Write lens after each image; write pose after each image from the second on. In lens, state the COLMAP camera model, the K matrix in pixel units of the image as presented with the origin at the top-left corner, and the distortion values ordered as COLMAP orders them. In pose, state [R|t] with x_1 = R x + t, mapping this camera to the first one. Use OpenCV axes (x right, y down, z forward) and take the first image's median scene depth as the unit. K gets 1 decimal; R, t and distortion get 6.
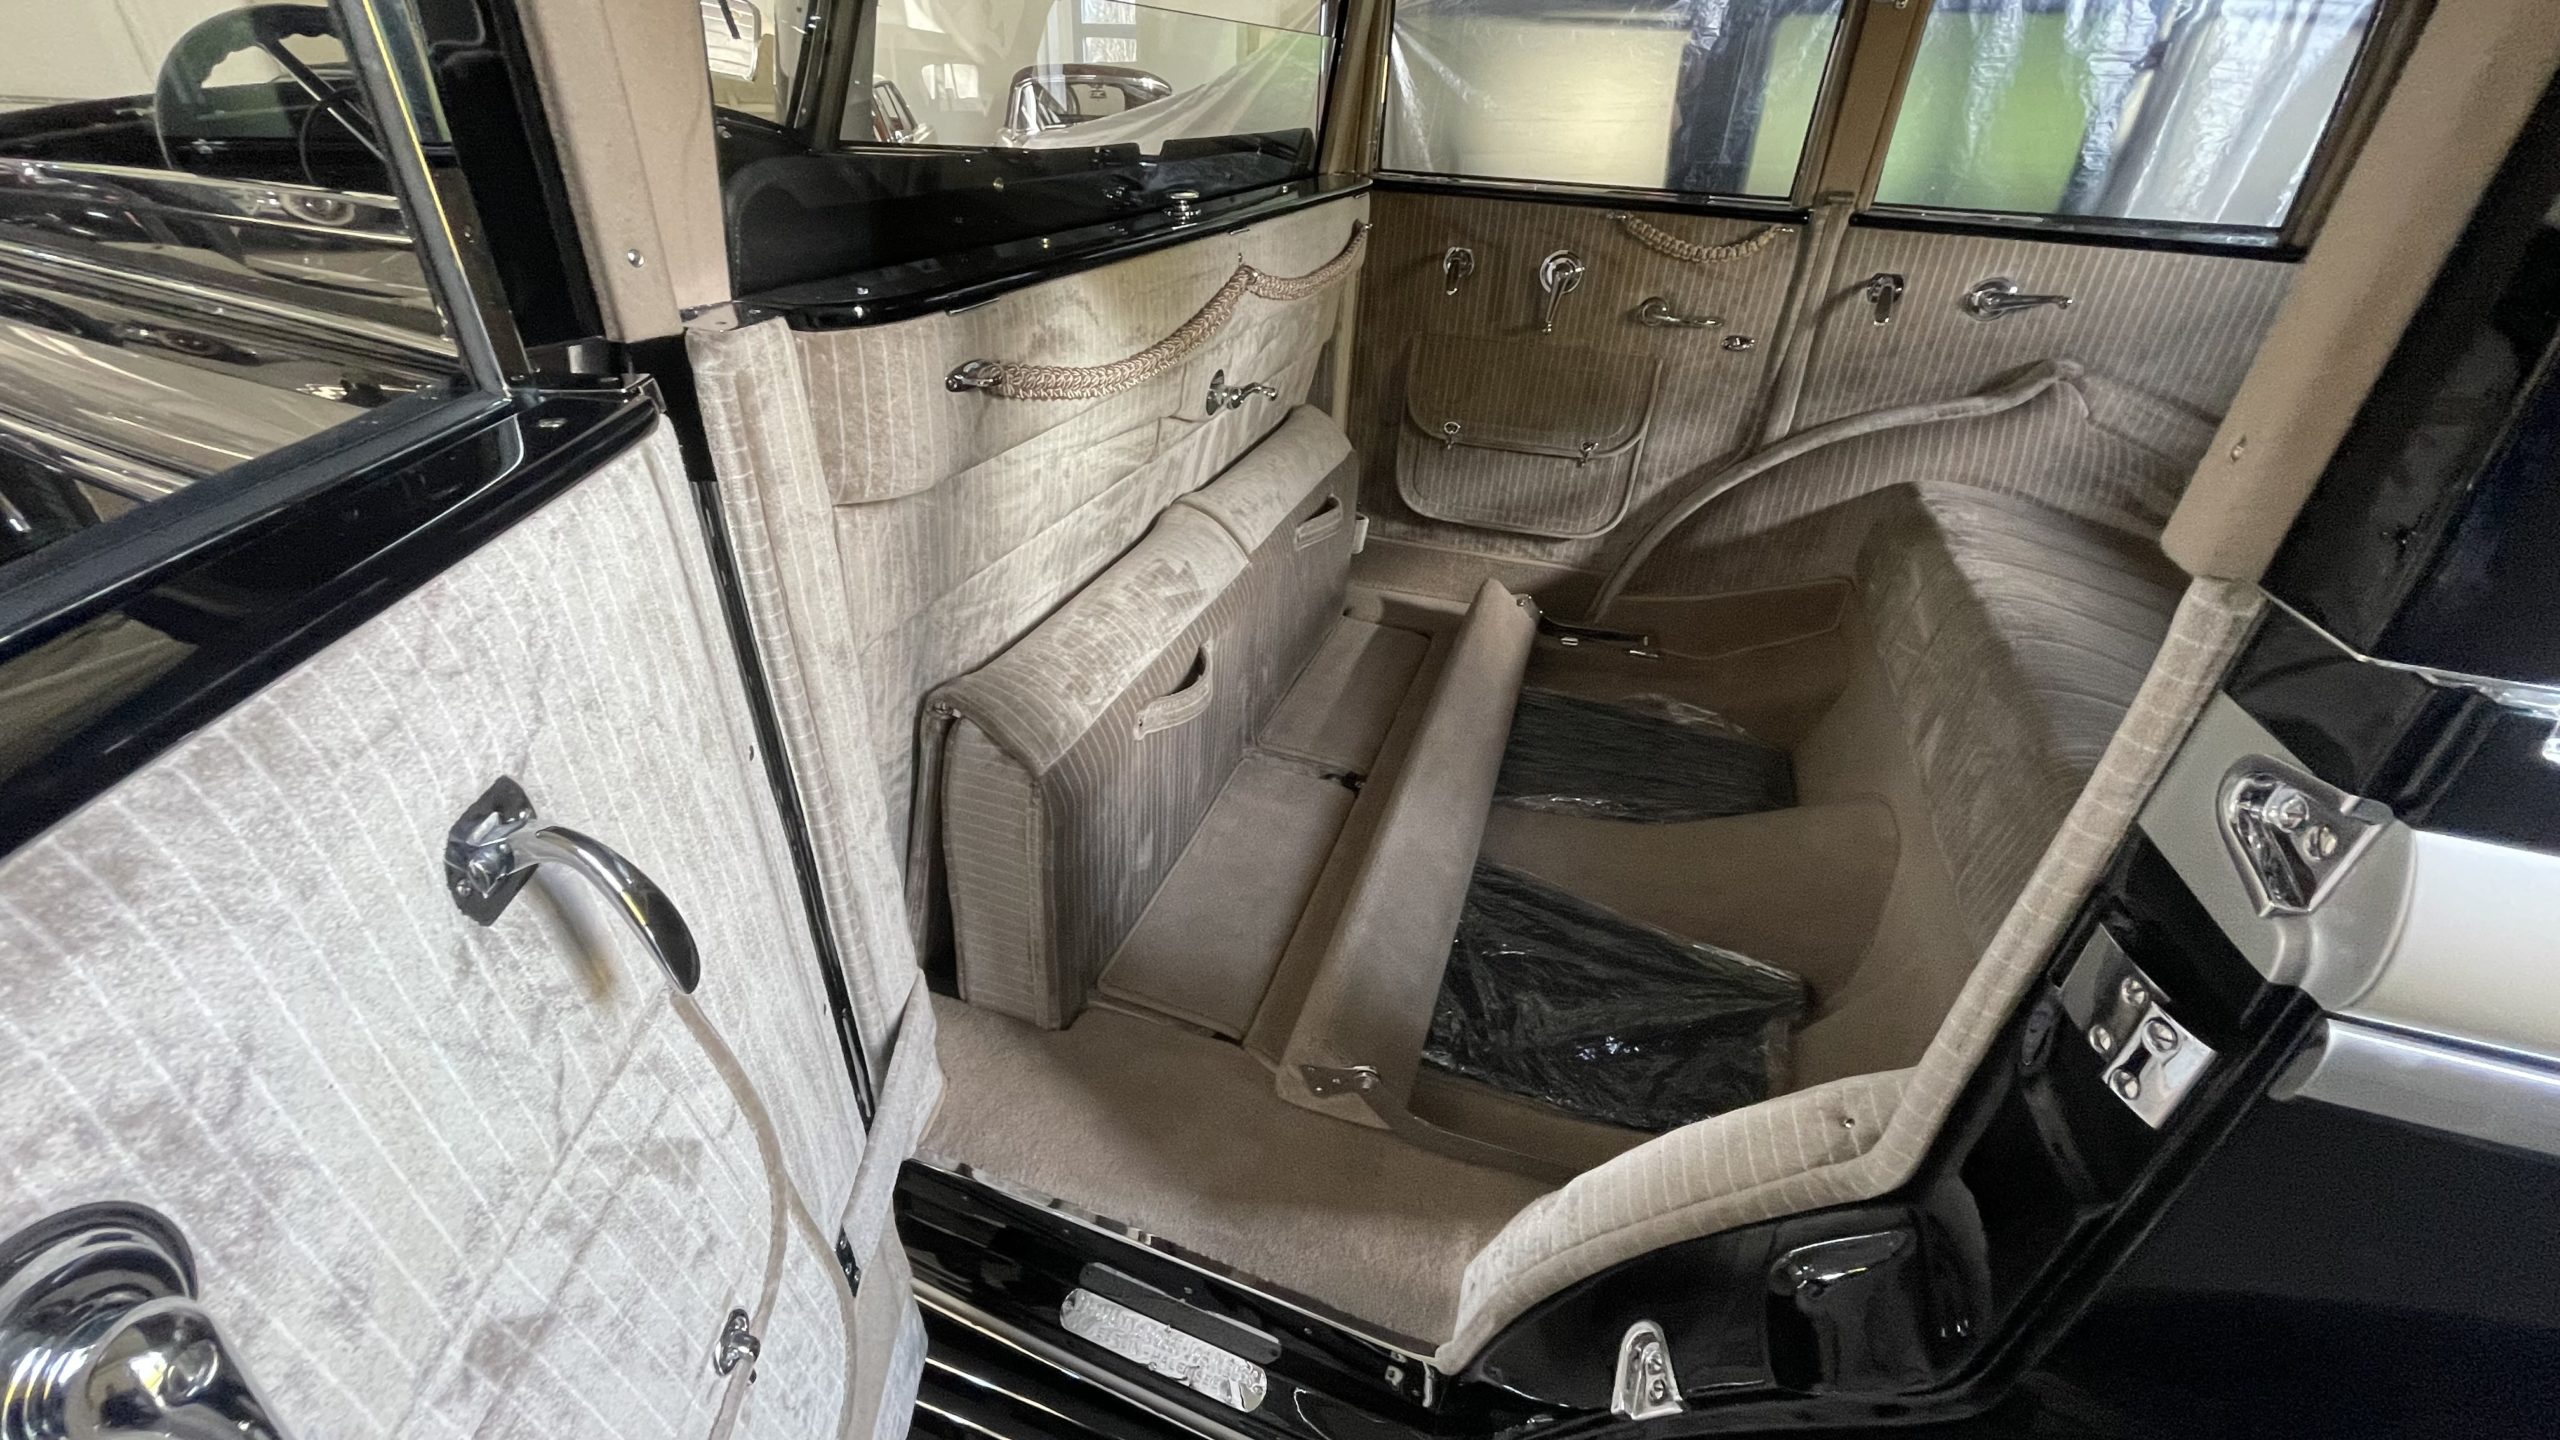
lens RADIAL K [[1038.7, 0, 1276.8], [0, 1038.7, 719.2], [0, 0, 1]] dist [-0.001839, 0.002693]
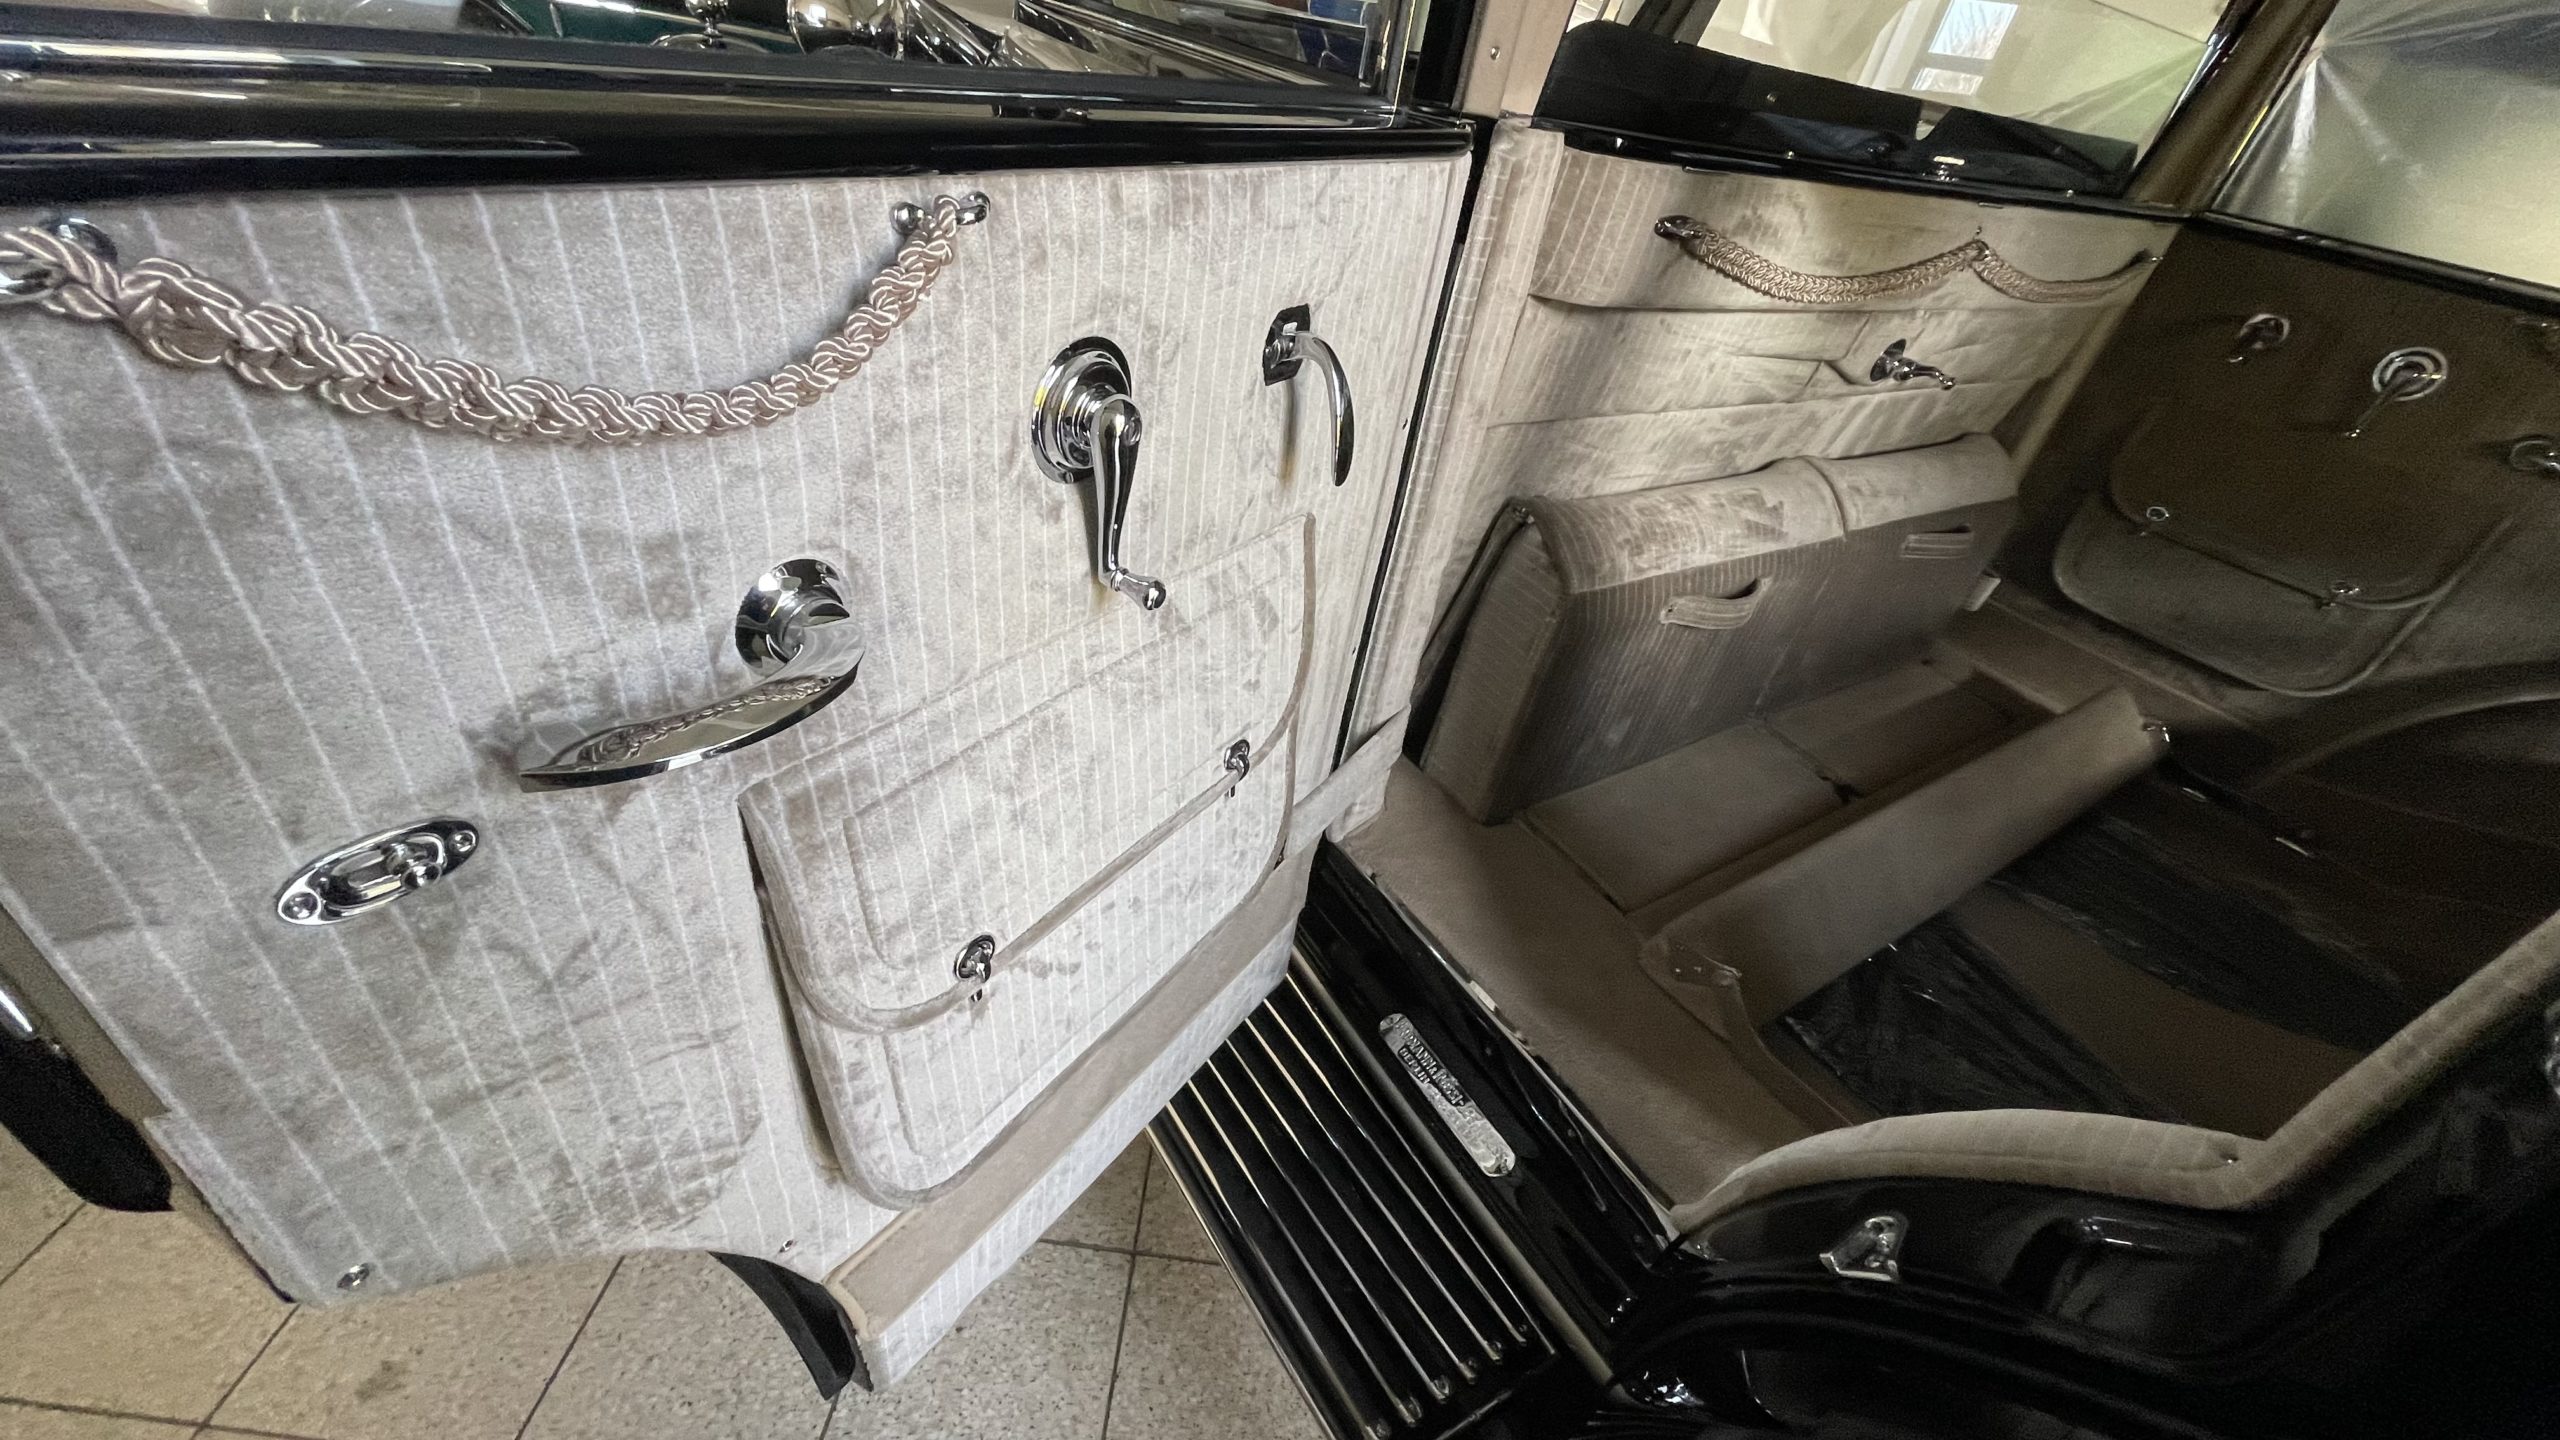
lens RADIAL K [[1038.7, 0, 1276.8], [0, 1038.7, 719.2], [0, 0, 1]] dist [-0.001839, 0.002693]
pose [[0.793461, 0.416676, -0.443623, 0.083240], [-0.420457, 0.902278, 0.095446, 0.204673], [0.440041, 0.110792, 0.891117, -0.161034]]
